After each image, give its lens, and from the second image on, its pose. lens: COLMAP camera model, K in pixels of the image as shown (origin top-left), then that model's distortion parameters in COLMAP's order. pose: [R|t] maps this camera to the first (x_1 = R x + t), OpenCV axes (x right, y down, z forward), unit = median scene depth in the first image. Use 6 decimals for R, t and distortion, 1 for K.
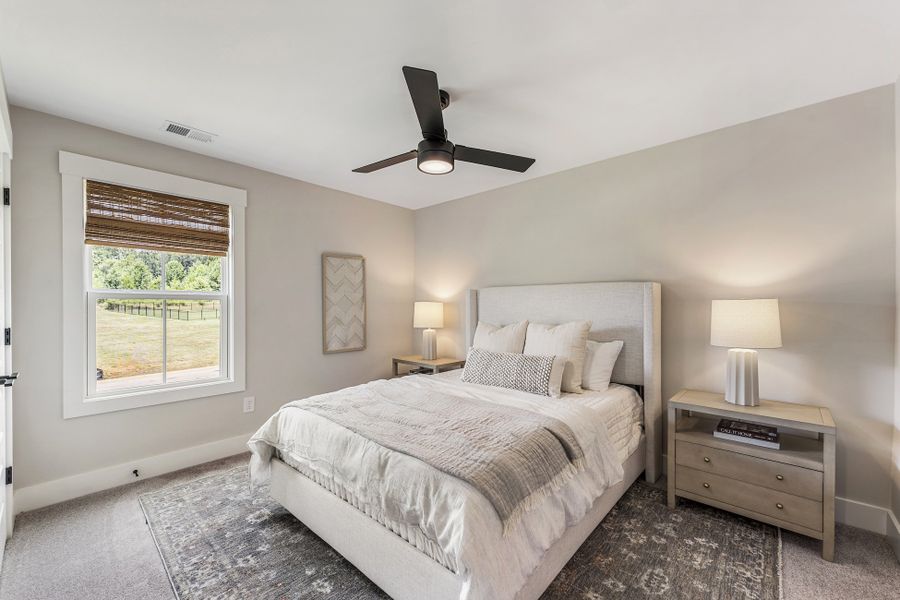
lens RADIAL K [[362.4, 0, 452.1], [0, 362.4, 308.2], [0, 0, 1]] dist [-0.002773, 0.000080]
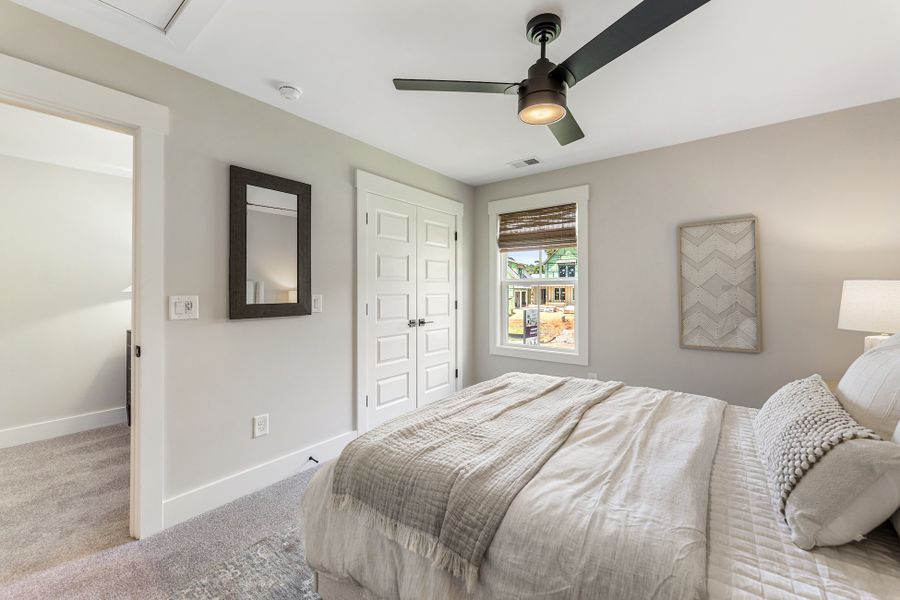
lens RADIAL K [[362.4, 0, 452.8], [0, 362.4, 290.5], [0, 0, 1]] dist [-0.002773, 0.000080]
pose [[0.079471, 0.002724, -0.996833, 0.514404], [-0.000400, 0.999996, 0.002701, -0.005805], [0.996837, 0.000184, 0.079472, 0.518936]]
